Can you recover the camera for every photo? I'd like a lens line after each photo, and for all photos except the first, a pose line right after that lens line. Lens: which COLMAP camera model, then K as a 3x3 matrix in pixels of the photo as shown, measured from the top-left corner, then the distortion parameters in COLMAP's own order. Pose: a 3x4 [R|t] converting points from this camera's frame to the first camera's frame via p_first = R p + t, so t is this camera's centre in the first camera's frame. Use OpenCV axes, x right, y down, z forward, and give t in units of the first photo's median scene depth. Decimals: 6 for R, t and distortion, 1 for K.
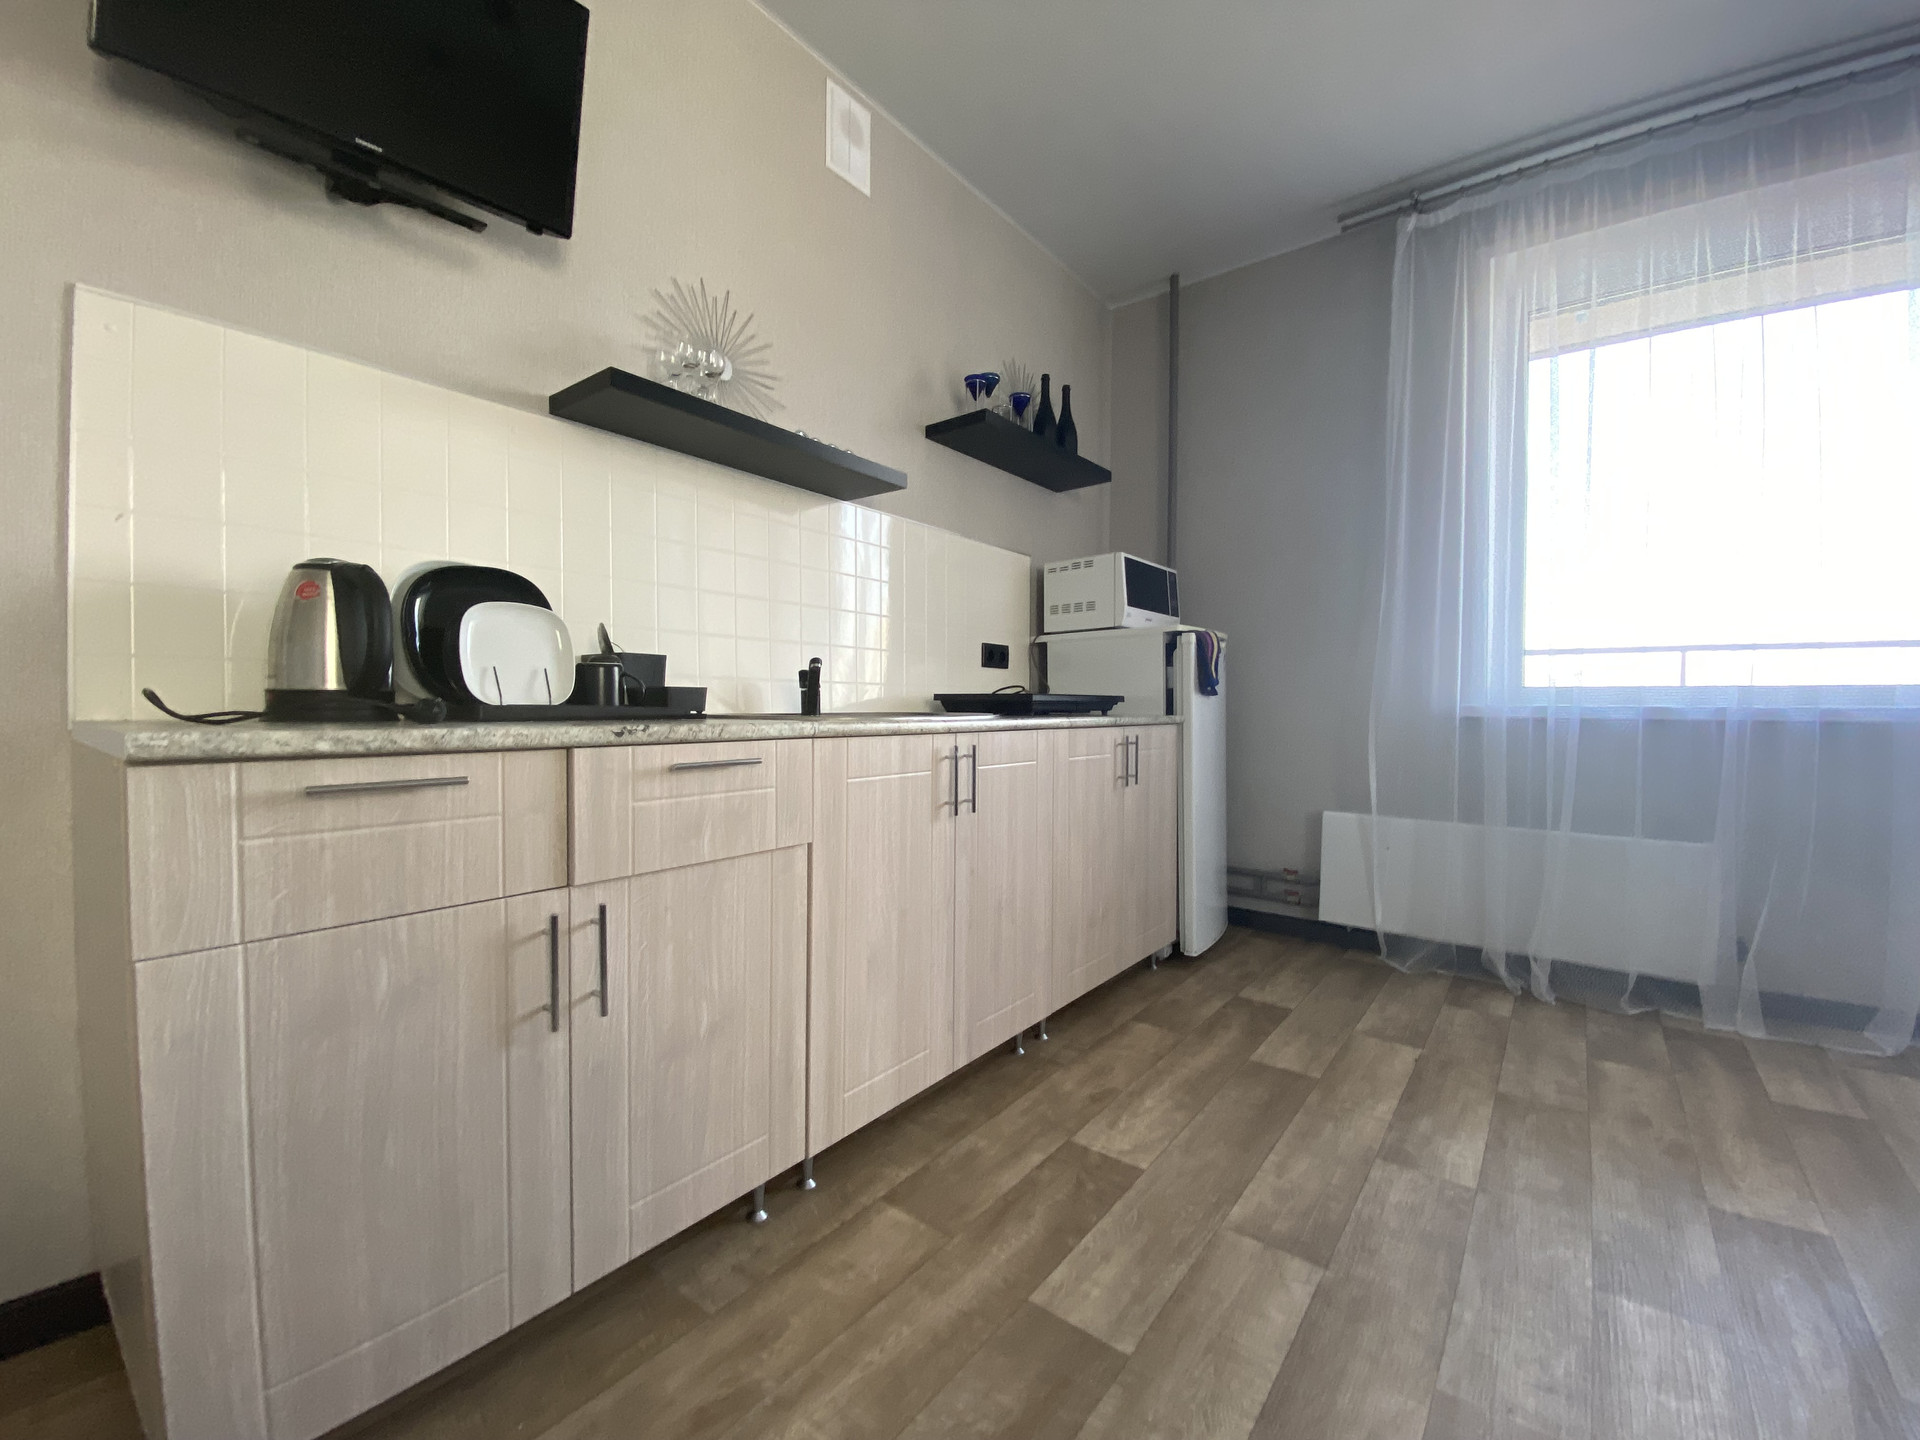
lens RADIAL K [[786.3, 0, 954.3], [0, 786.3, 719.1], [0, 0, 1]] dist [0.018764, -0.020610]
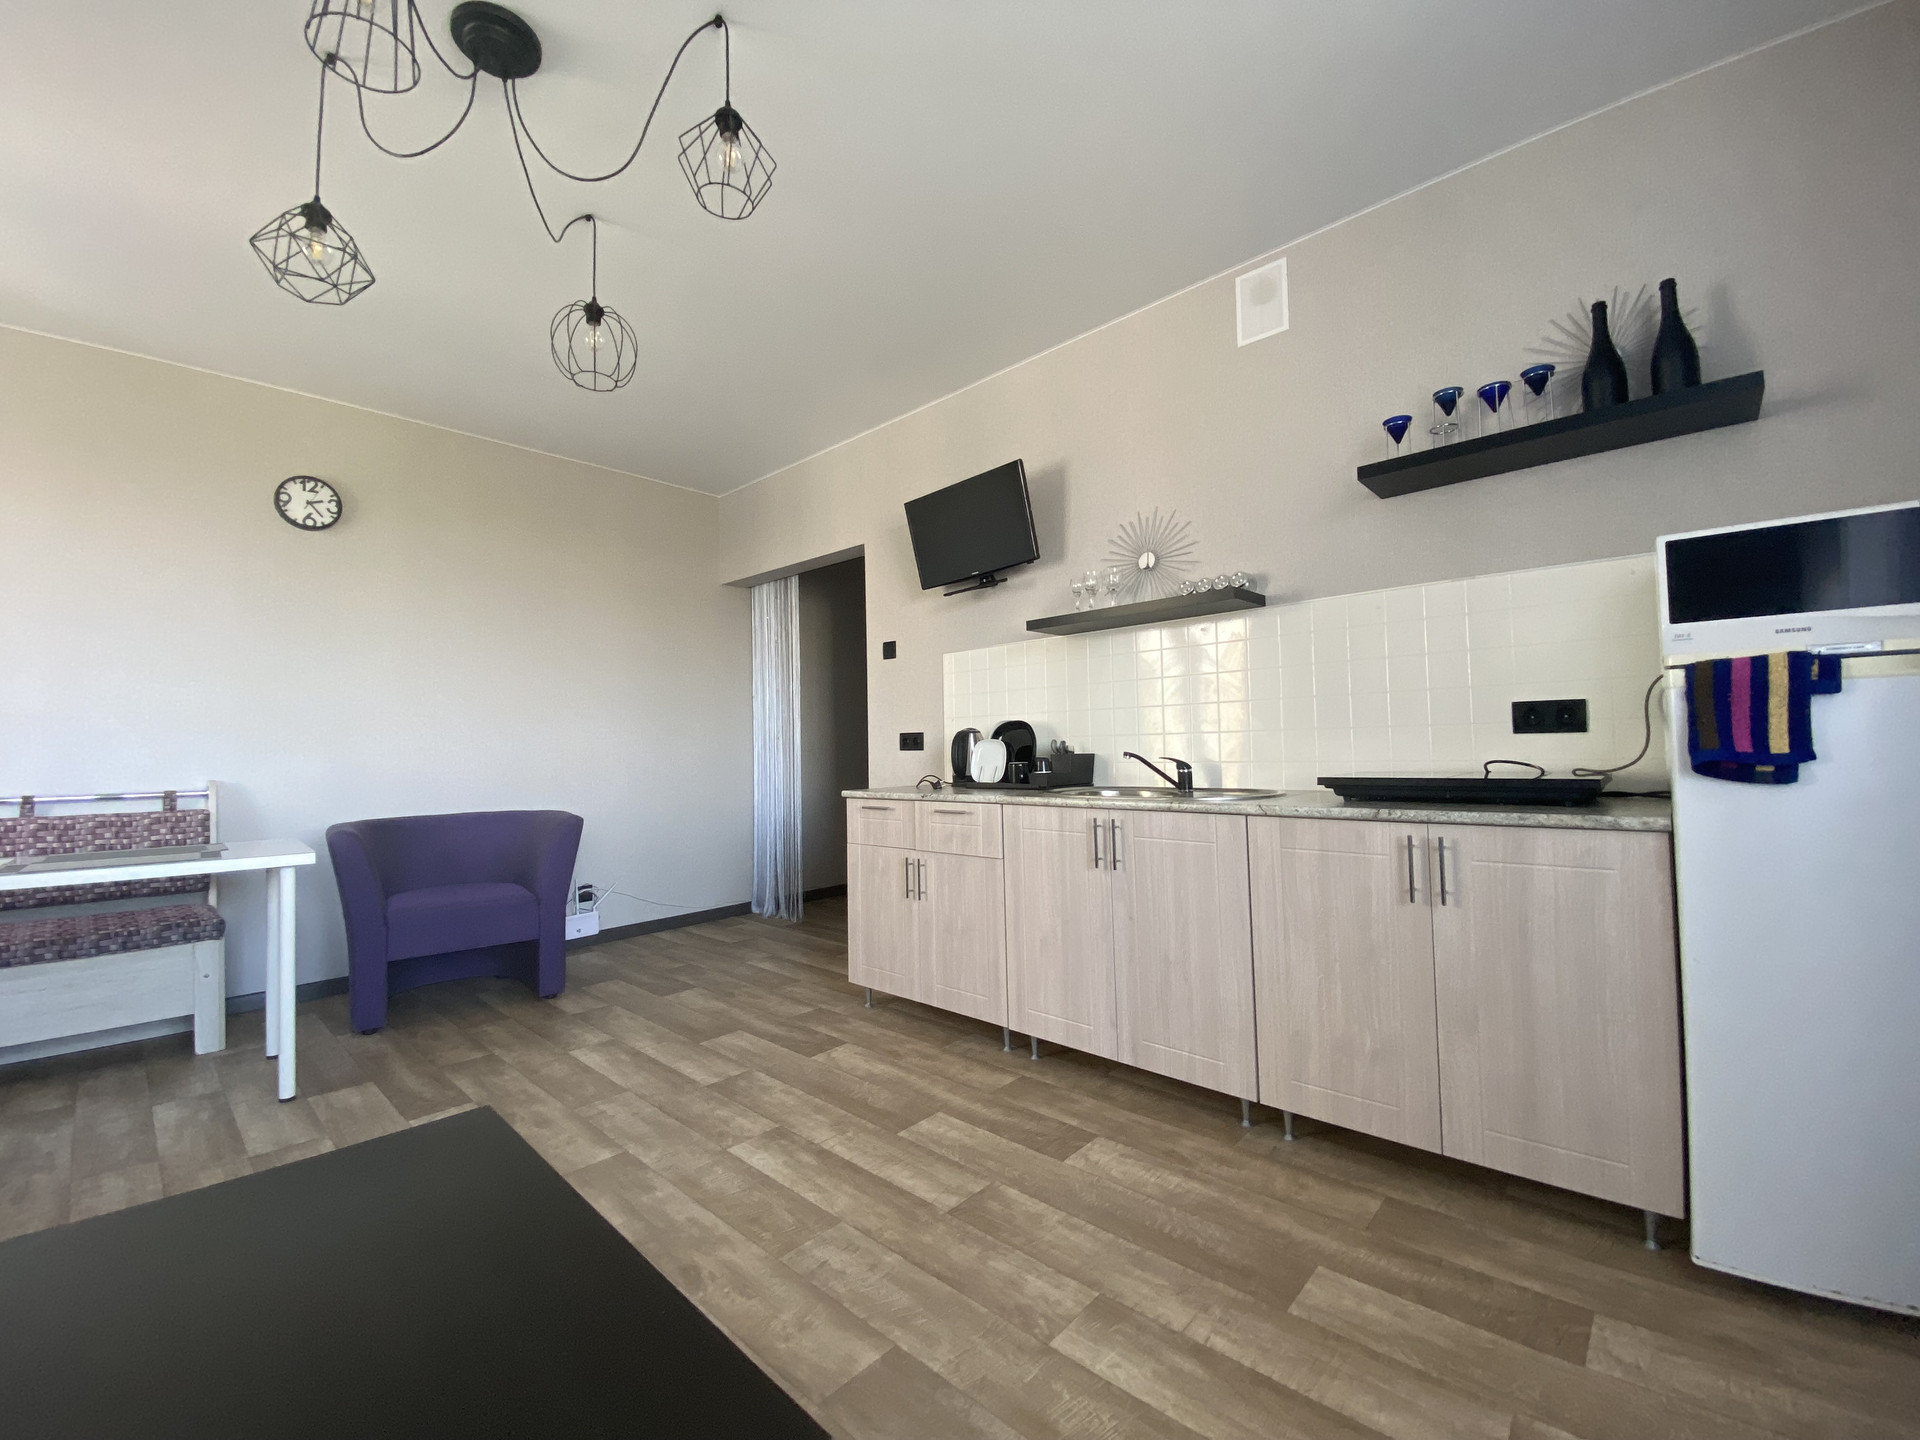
lens RADIAL K [[786.3, 0, 954.3], [0, 786.3, 719.1], [0, 0, 1]] dist [0.018764, -0.020610]
pose [[-0.080562, -0.038814, -0.995994, 1.320661], [0.002238, 0.999232, -0.039121, -0.081648], [0.996747, -0.005381, -0.080413, 0.789485]]
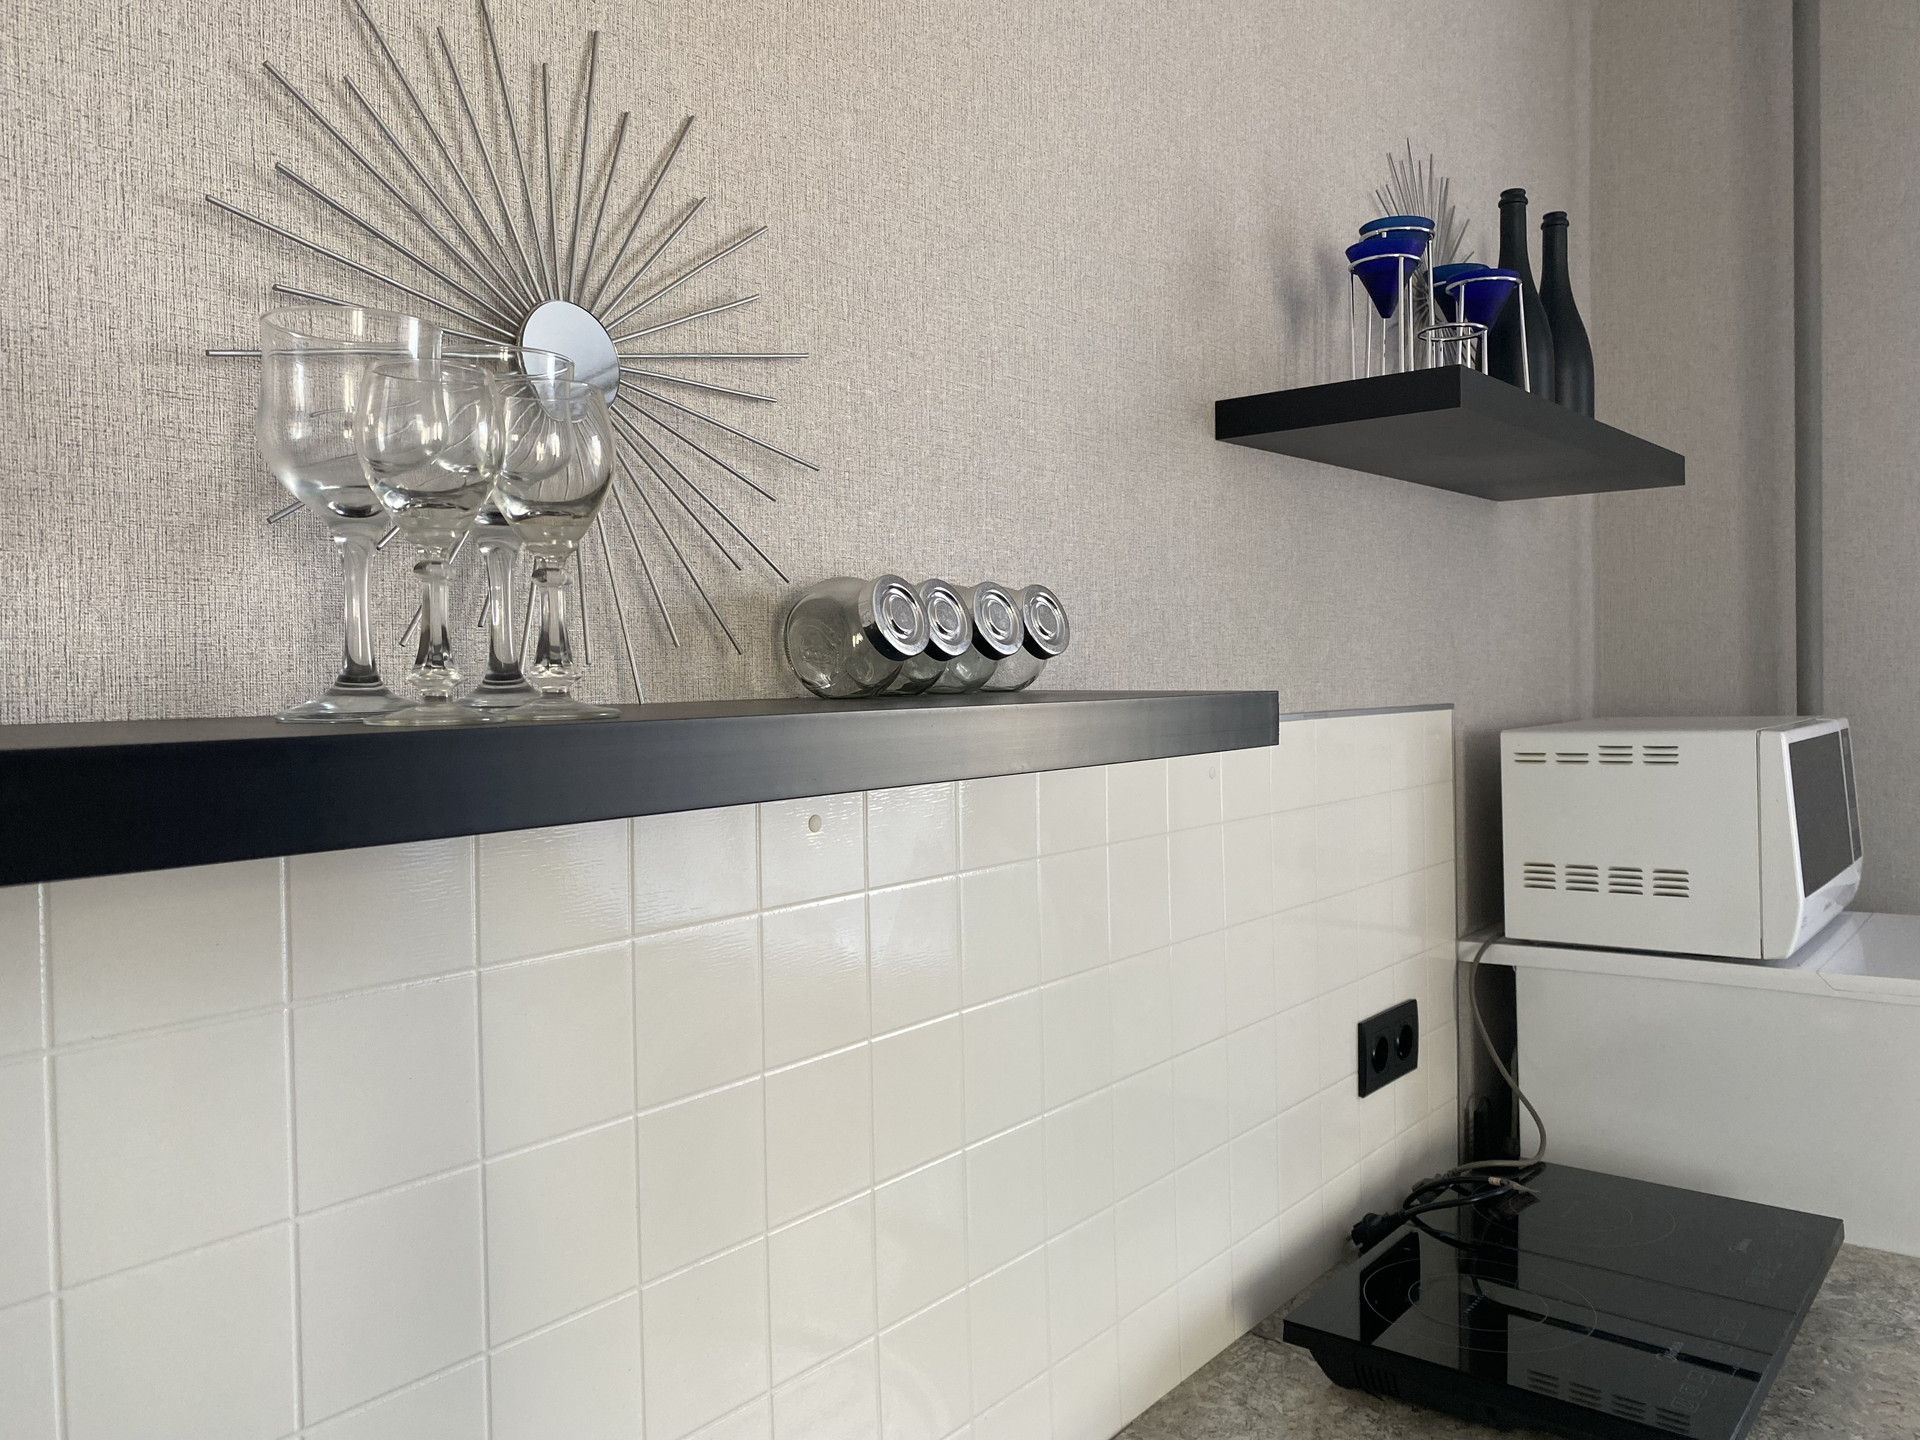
lens RADIAL K [[1473.7, 0, 960.0], [0, 1473.7, 720.0], [0, 0, 1]] dist [0.049186, -0.057718]
pose [[0.999608, -0.023772, -0.014812, -0.184985], [0.023873, 0.999693, 0.006648, -0.356391], [0.014649, -0.006999, 0.999868, 0.586114]]
